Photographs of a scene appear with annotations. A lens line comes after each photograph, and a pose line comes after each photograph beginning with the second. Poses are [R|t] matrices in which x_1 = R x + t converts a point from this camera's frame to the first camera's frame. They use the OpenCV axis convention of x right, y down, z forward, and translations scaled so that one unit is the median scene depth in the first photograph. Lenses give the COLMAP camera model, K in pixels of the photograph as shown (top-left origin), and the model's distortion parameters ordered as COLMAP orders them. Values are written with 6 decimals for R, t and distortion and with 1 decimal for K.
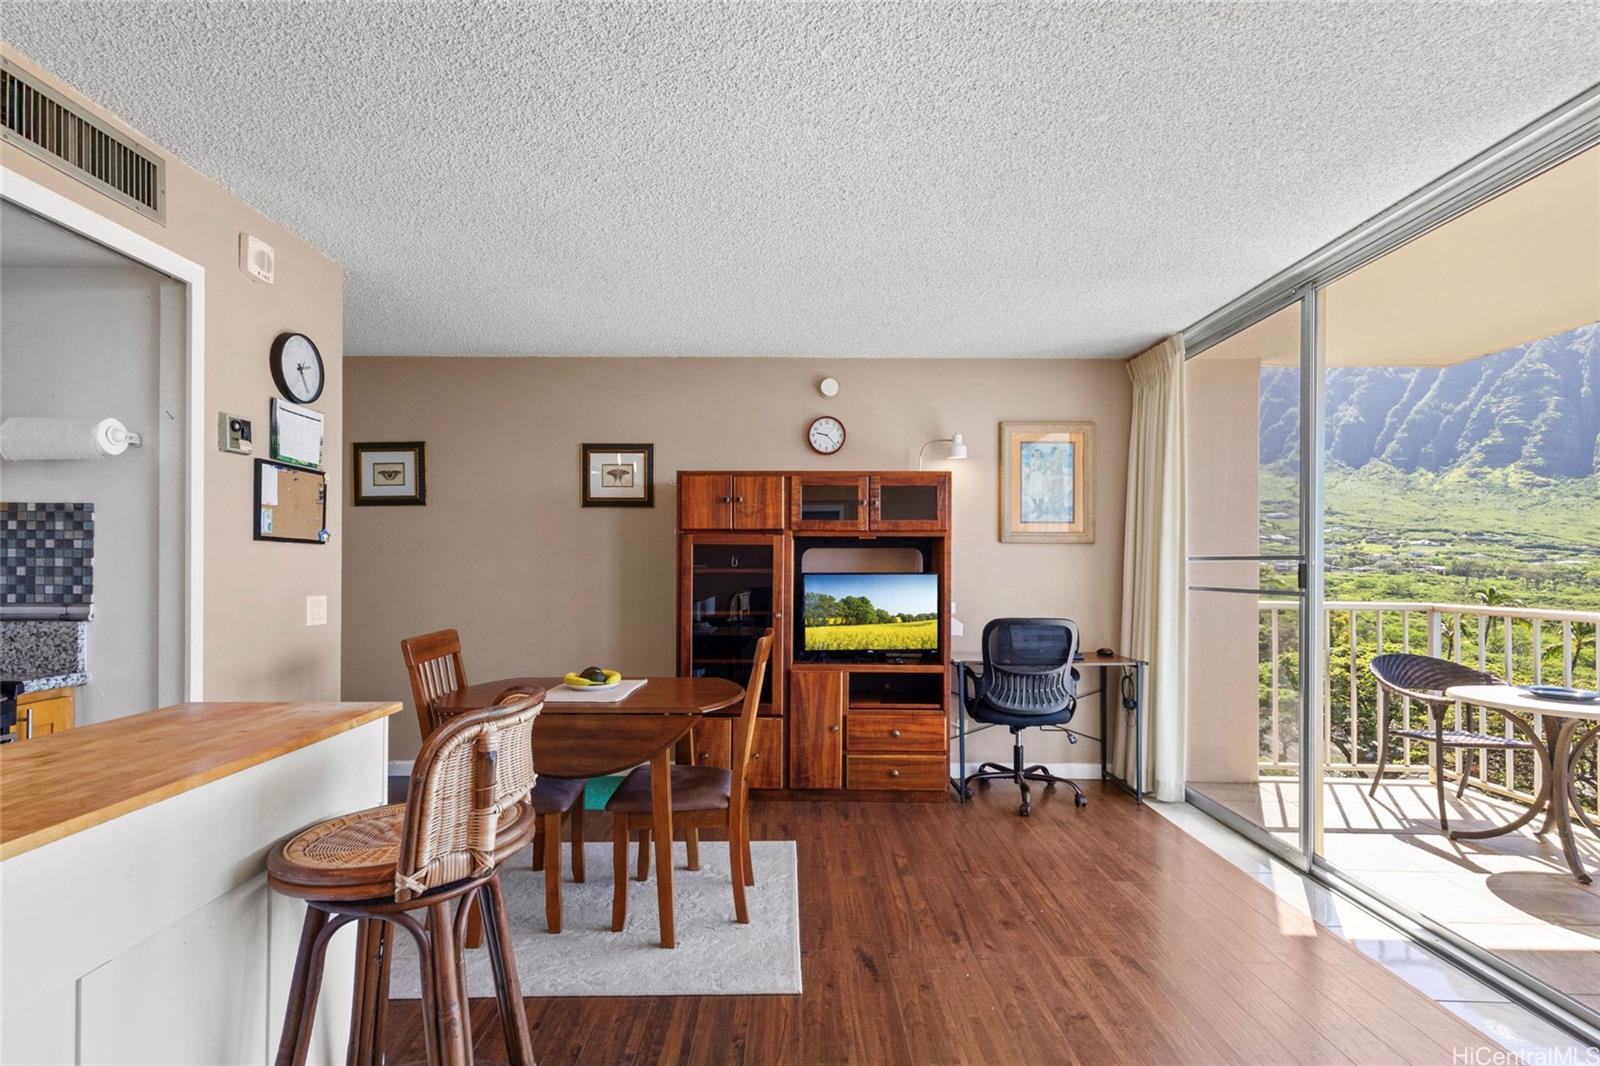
lens RADIAL K [[764.0, 0, 787.8], [0, 764.0, 559.4], [0, 0, 1]] dist [0.011007, 0.001247]
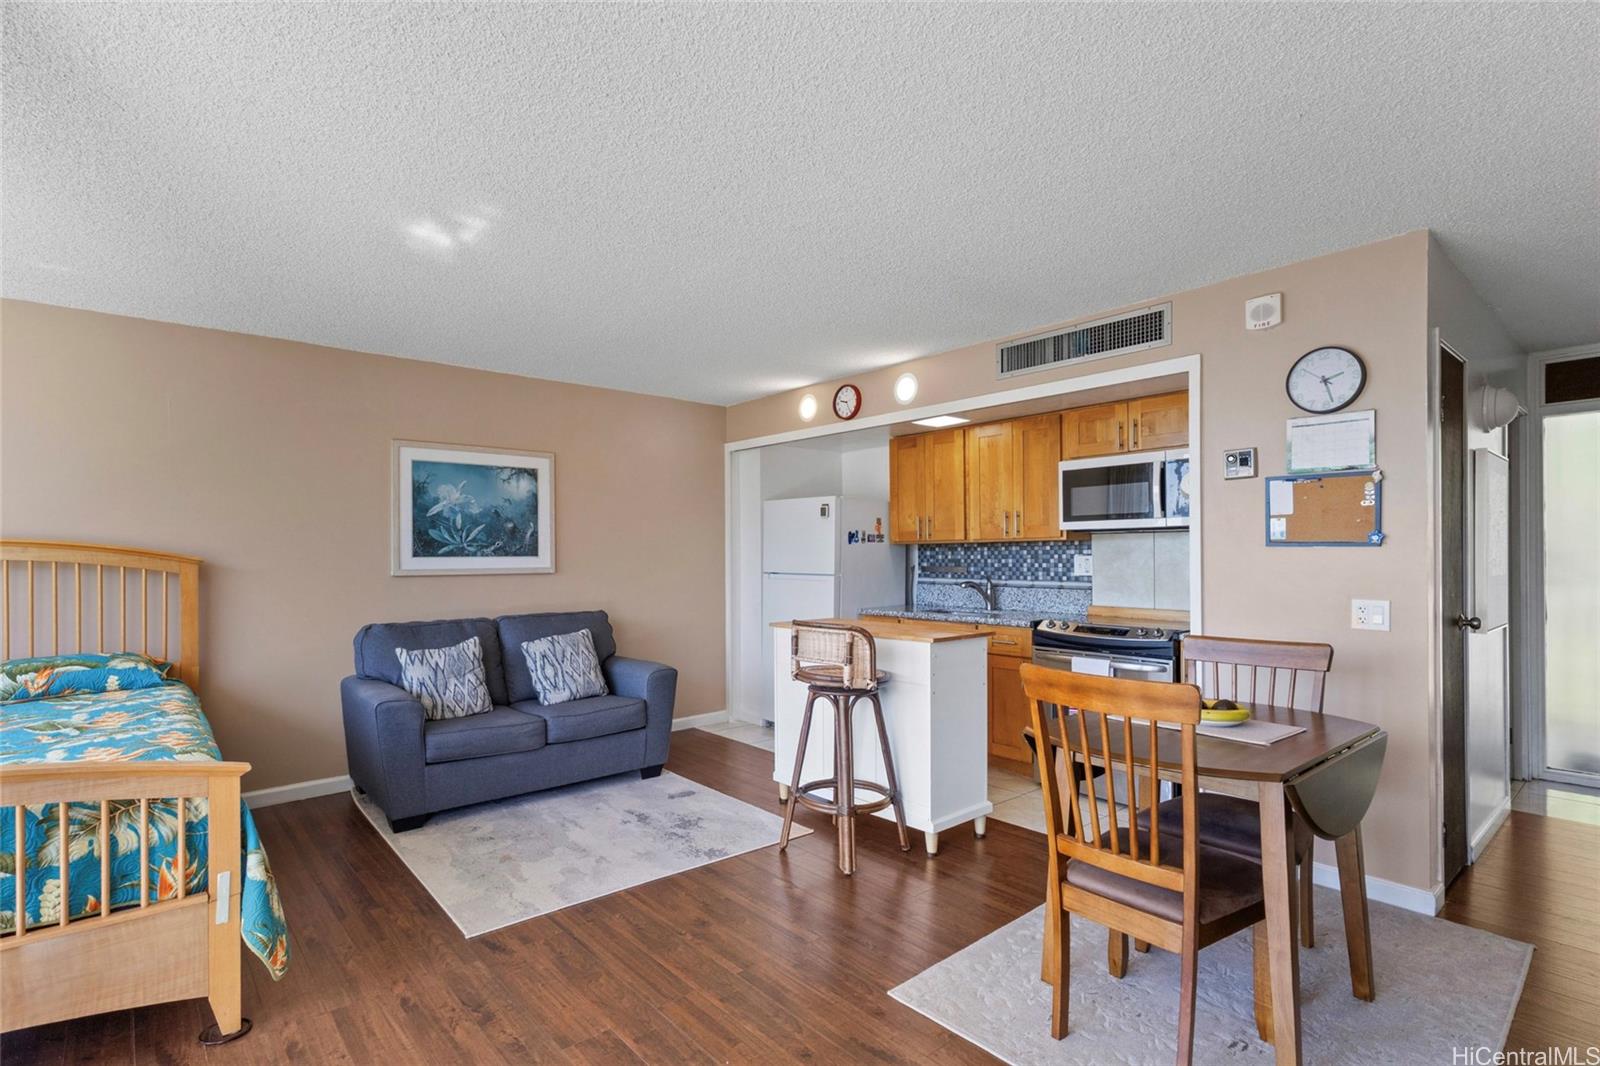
lens RADIAL K [[767.5, 0, 787.9], [0, 767.5, 547.7], [0, 0, 1]] dist [0.011117, 0.001306]
pose [[-0.754017, -0.005804, -0.656830, 0.434151], [0.005327, 0.999874, -0.014950, -0.006156], [0.656834, -0.014771, -0.753891, 0.936809]]
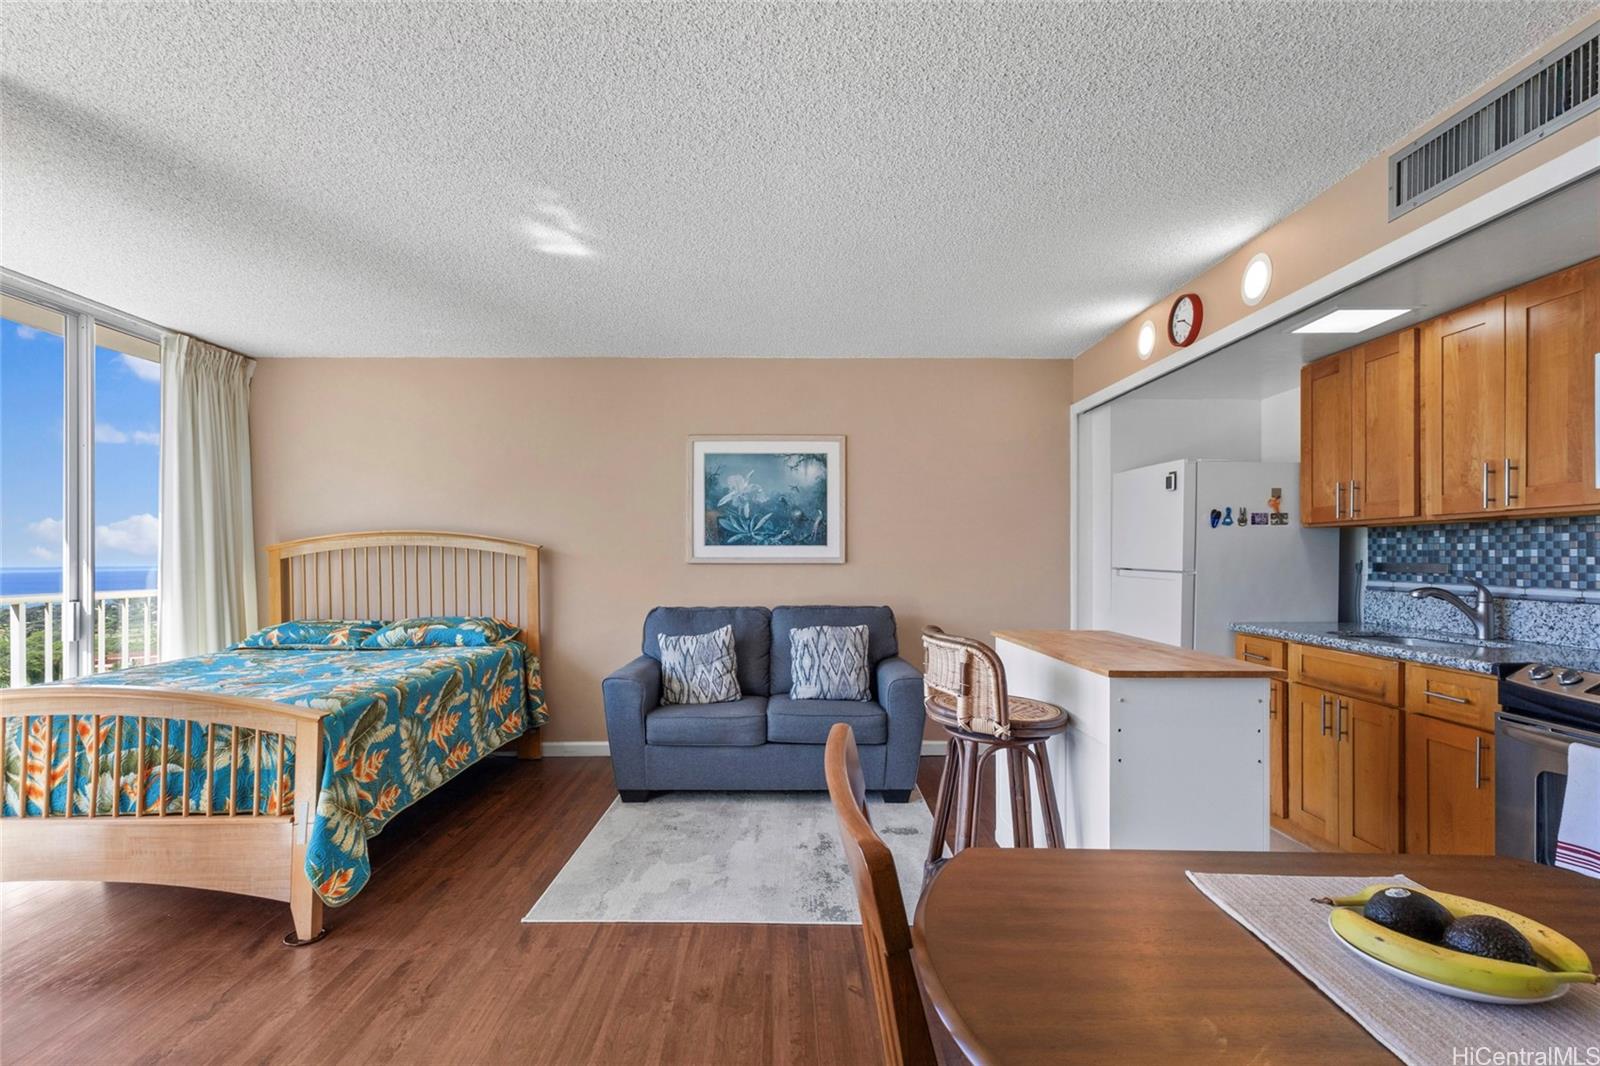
lens RADIAL K [[774.6, 0, 790.5], [0, 774.6, 552.3], [0, 0, 1]] dist [0.021460, 0.000344]
pose [[-0.999806, -0.004307, -0.019211, -0.000545], [-0.004167, 0.999965, -0.007317, 0.006490], [0.019242, -0.007236, -0.999789, 0.923095]]
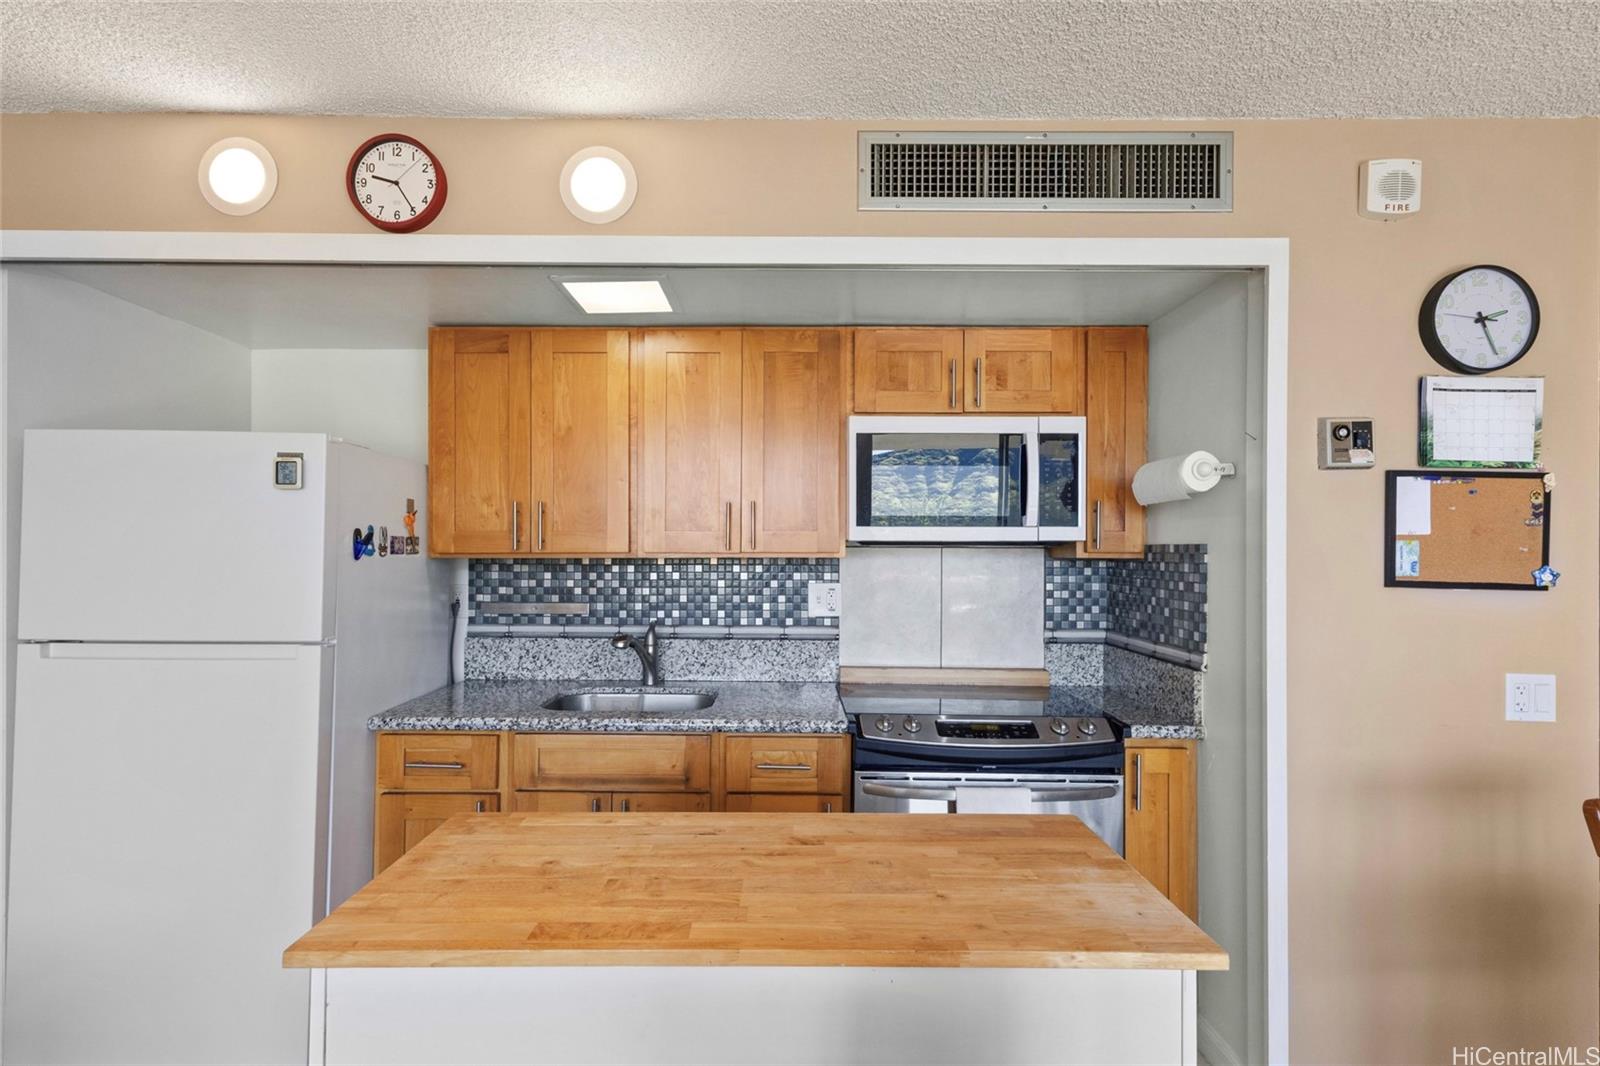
lens RADIAL K [[767.5, 0, 787.9], [0, 767.5, 547.7], [0, 0, 1]] dist [0.011117, 0.001306]
pose [[0.003034, -0.007256, -0.999969, 0.009898], [-0.000612, 0.999973, -0.007258, -0.036729], [0.999995, 0.000634, 0.003029, 0.296930]]
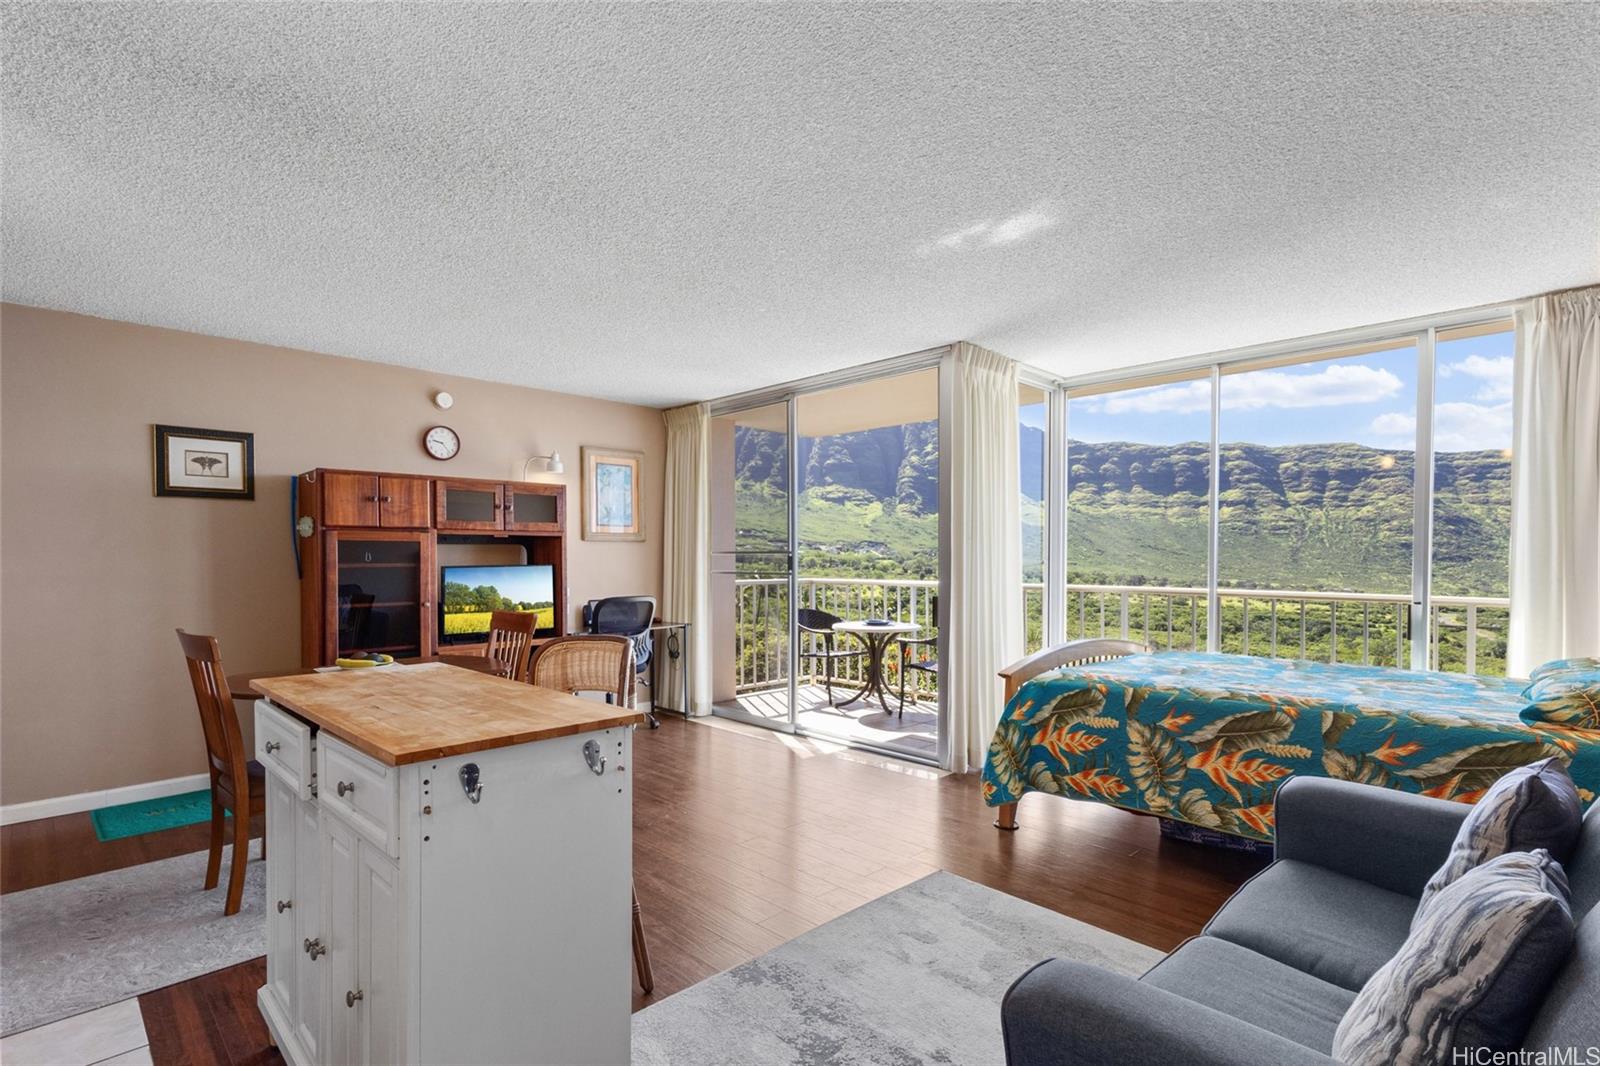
lens RADIAL K [[764.0, 0, 787.8], [0, 764.0, 559.4], [0, 0, 1]] dist [0.011007, 0.001247]
pose [[0.708491, -0.010063, 0.705648, -0.427419], [0.001571, 0.999918, 0.012682, -0.006608], [-0.705718, -0.007876, 0.708449, -0.165437]]
